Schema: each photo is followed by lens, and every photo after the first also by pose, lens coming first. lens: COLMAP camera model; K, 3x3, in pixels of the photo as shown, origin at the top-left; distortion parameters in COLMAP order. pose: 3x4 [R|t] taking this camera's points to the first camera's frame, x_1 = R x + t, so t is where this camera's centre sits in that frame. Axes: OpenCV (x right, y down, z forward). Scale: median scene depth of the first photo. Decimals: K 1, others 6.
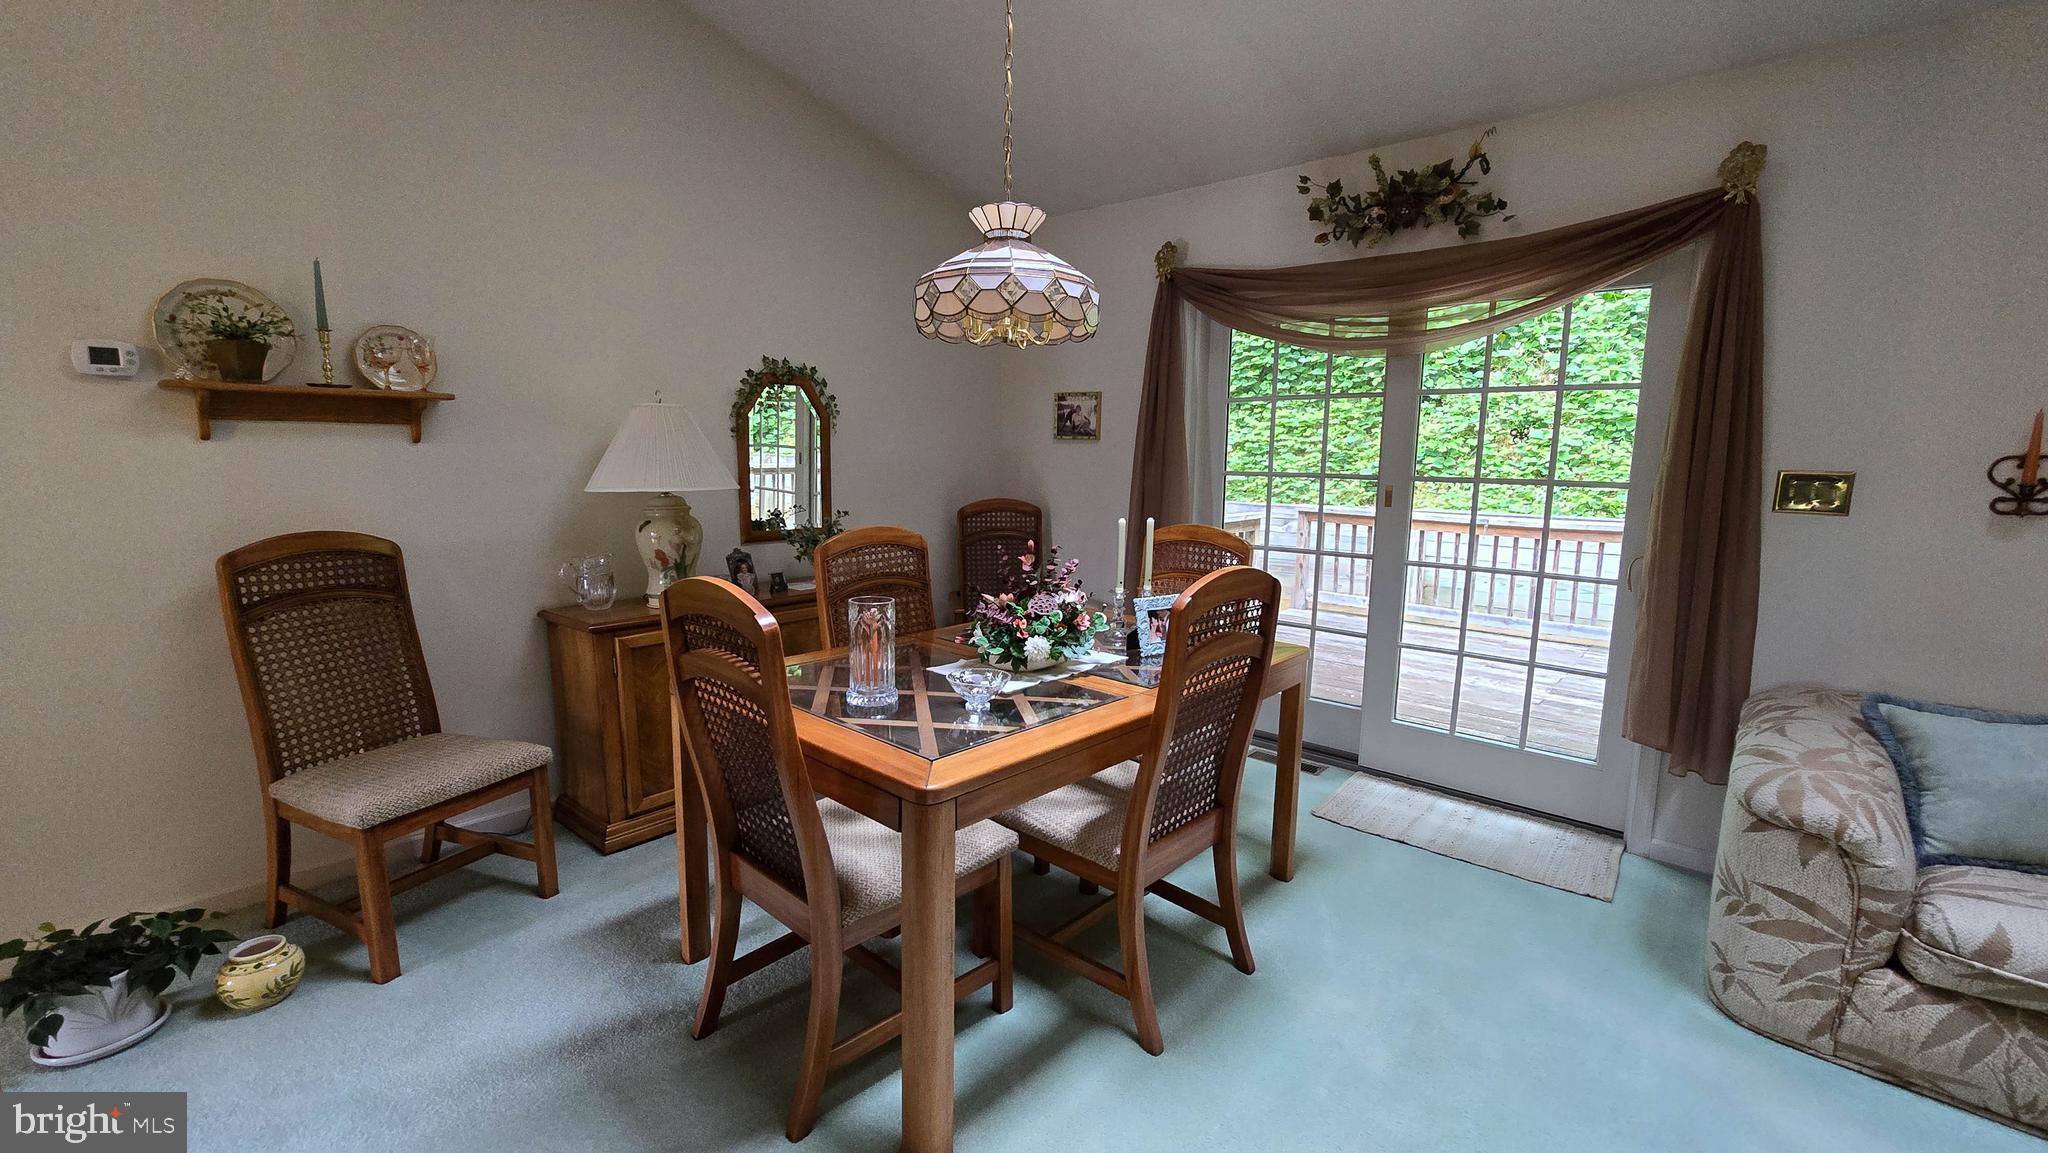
lens RADIAL K [[837.6, 0, 1032.9], [0, 837.6, 576.7], [0, 0, 1]] dist [-0.003924, 0.001098]
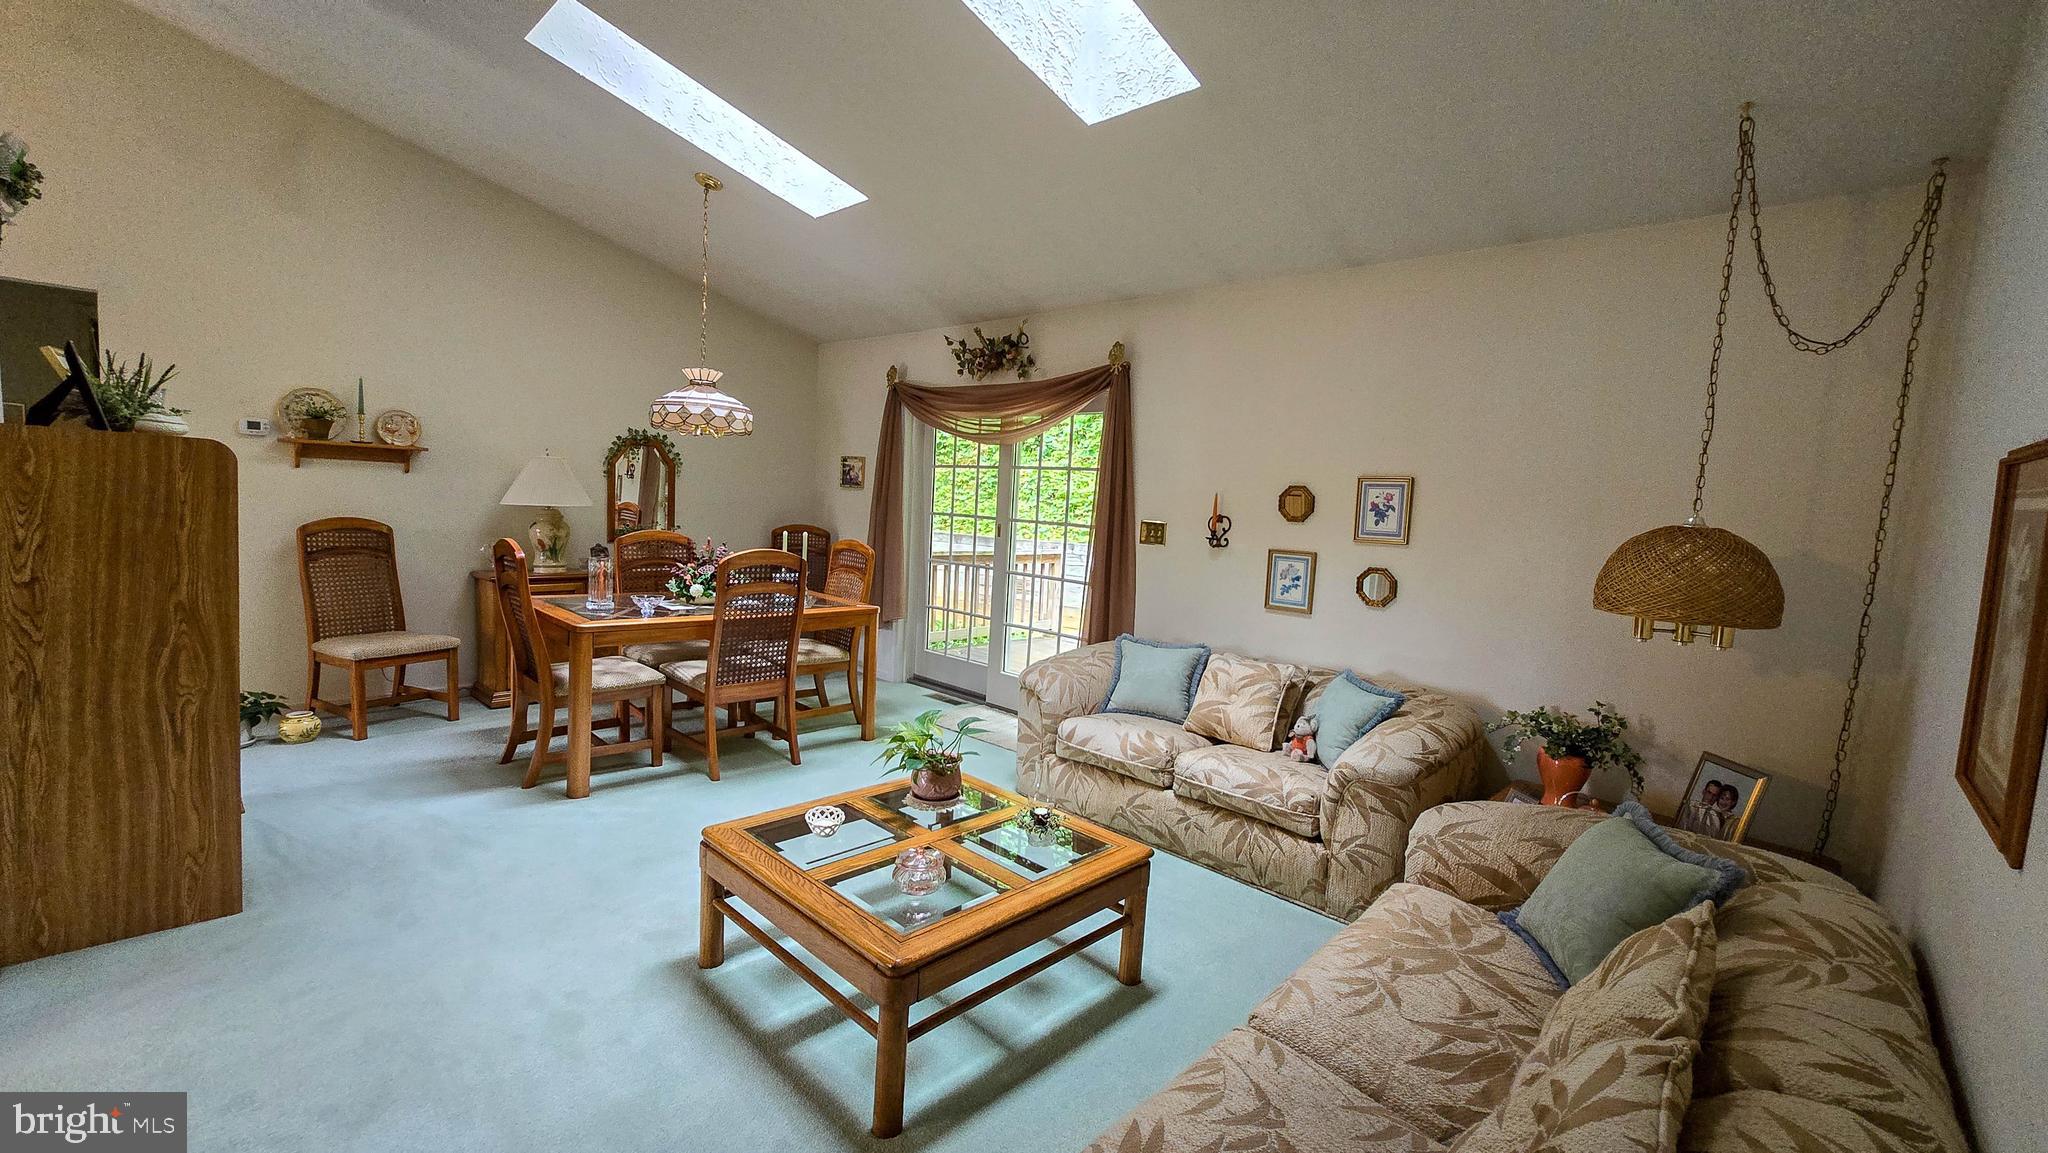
lens RADIAL K [[837.6, 0, 1031.7], [0, 837.6, 576.3], [0, 0, 1]] dist [-0.003924, 0.001098]
pose [[0.998371, 0.046343, -0.033275, 0.810792], [-0.048142, 0.997300, -0.055456, 0.116595], [0.030615, 0.056967, 0.997907, -0.893057]]
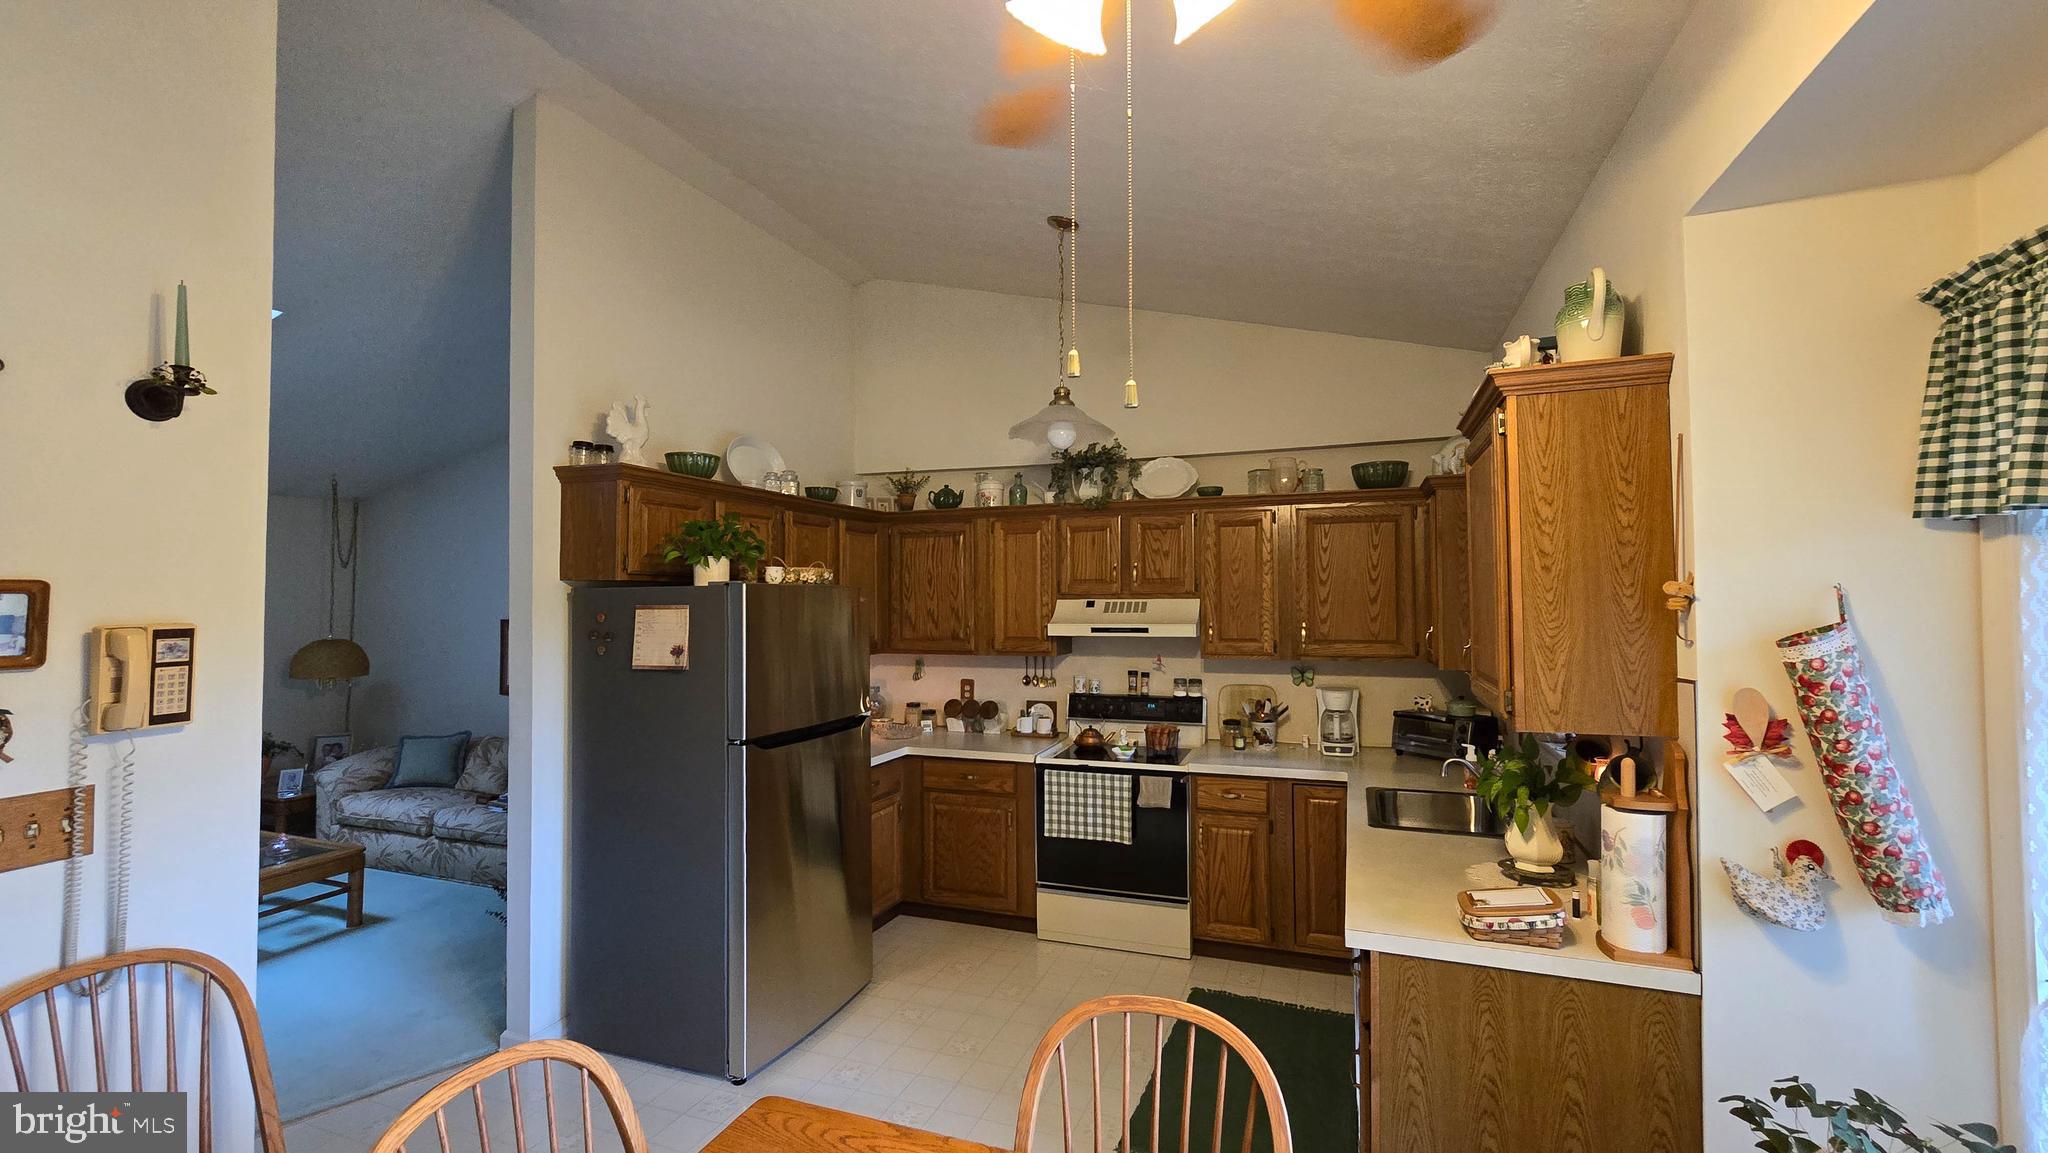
lens RADIAL K [[837.6, 0, 1033.1], [0, 837.6, 584.5], [0, 0, 1]] dist [-0.003924, 0.001098]
pose [[-0.363356, 0.004844, 0.931638, -1.704742], [0.134600, 0.989768, 0.047350, -0.049869], [-0.921876, 0.142604, -0.360290, -0.914429]]
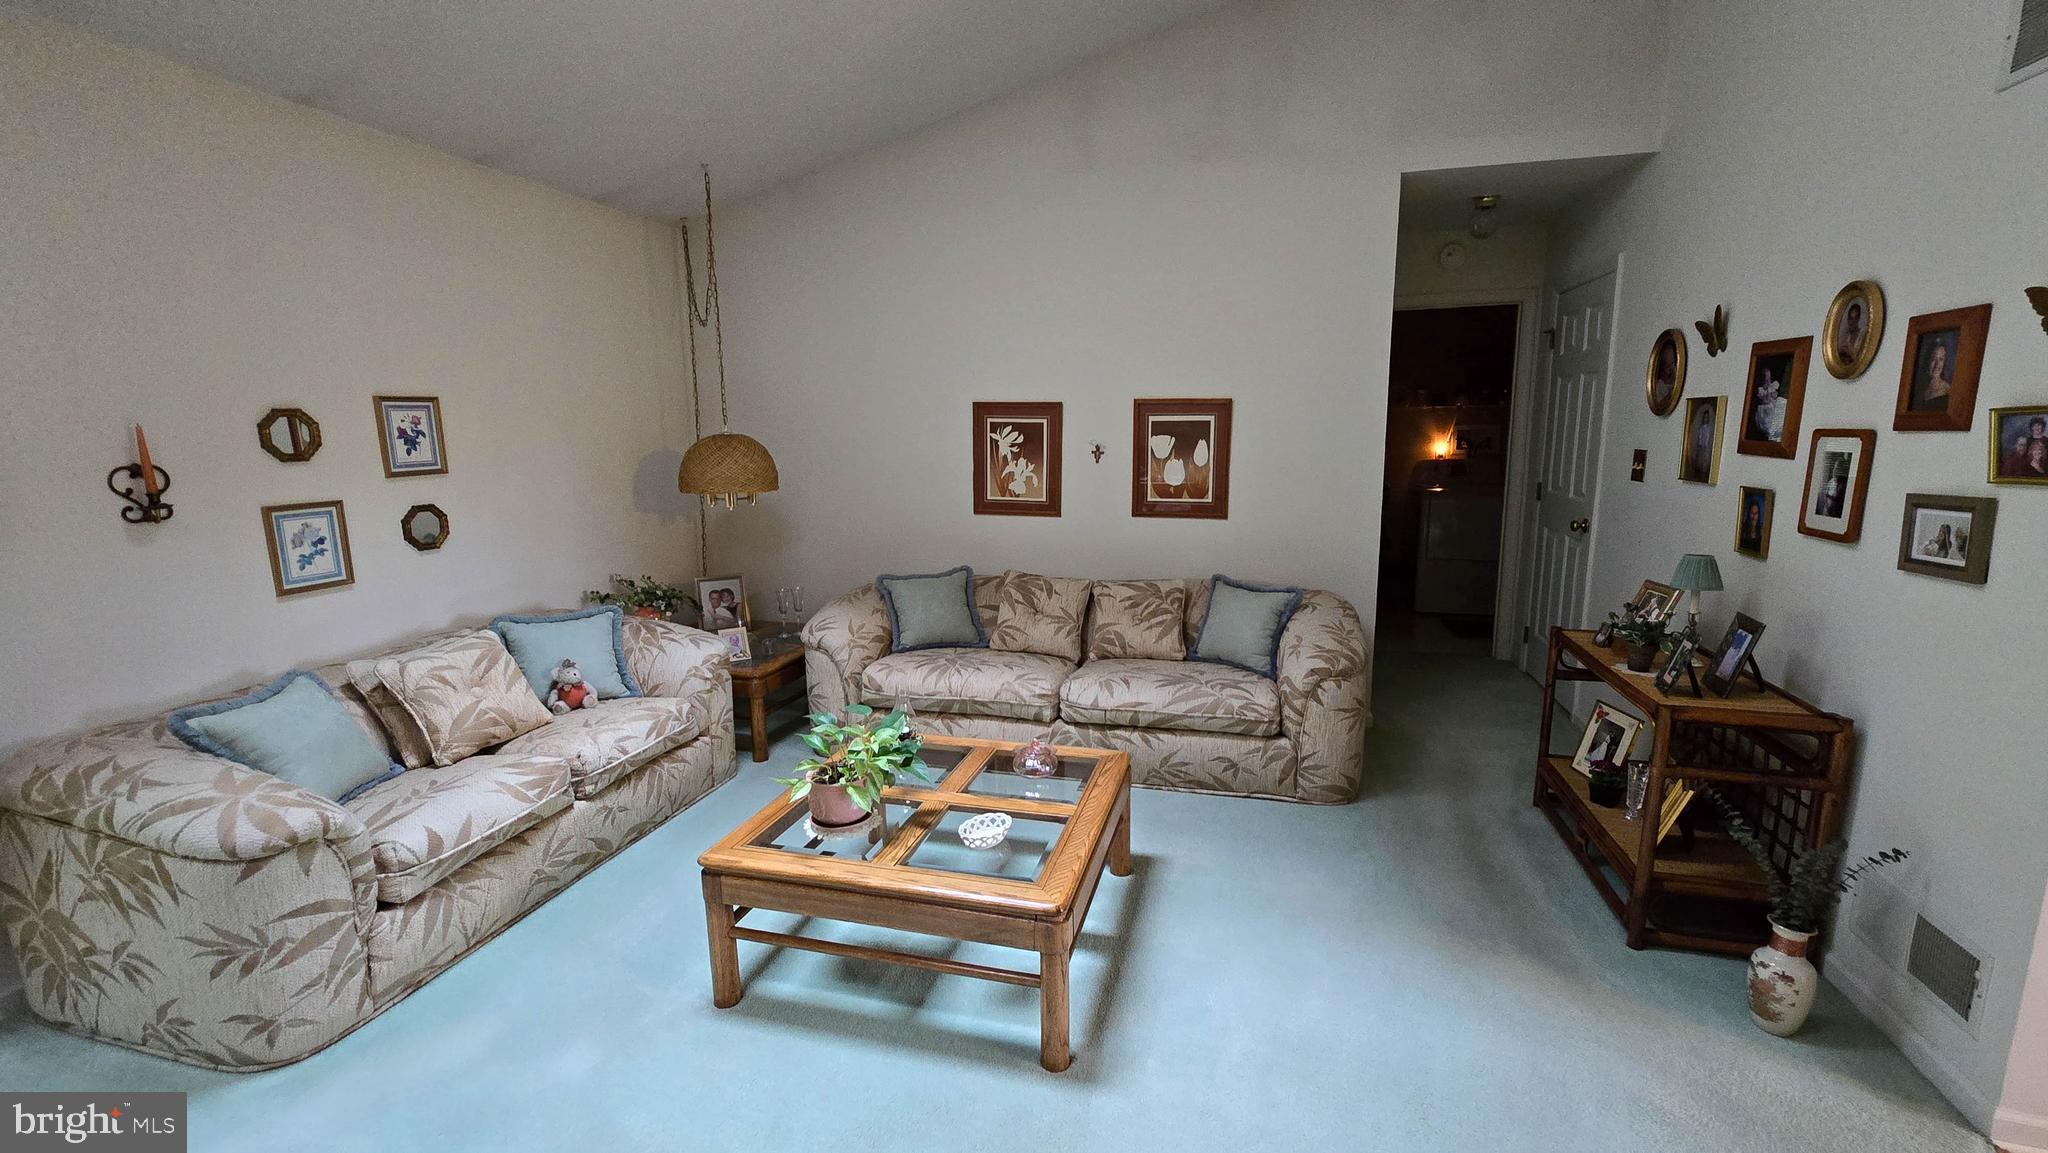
lens RADIAL K [[837.6, 0, 1039.3], [0, 837.6, 581.1], [0, 0, 1]] dist [-0.003924, 0.001098]
pose [[-0.449294, -0.166639, 0.877705, -0.264167], [0.138698, 0.957527, 0.252793, -0.109844], [-0.882552, 0.235315, -0.407099, 0.442504]]
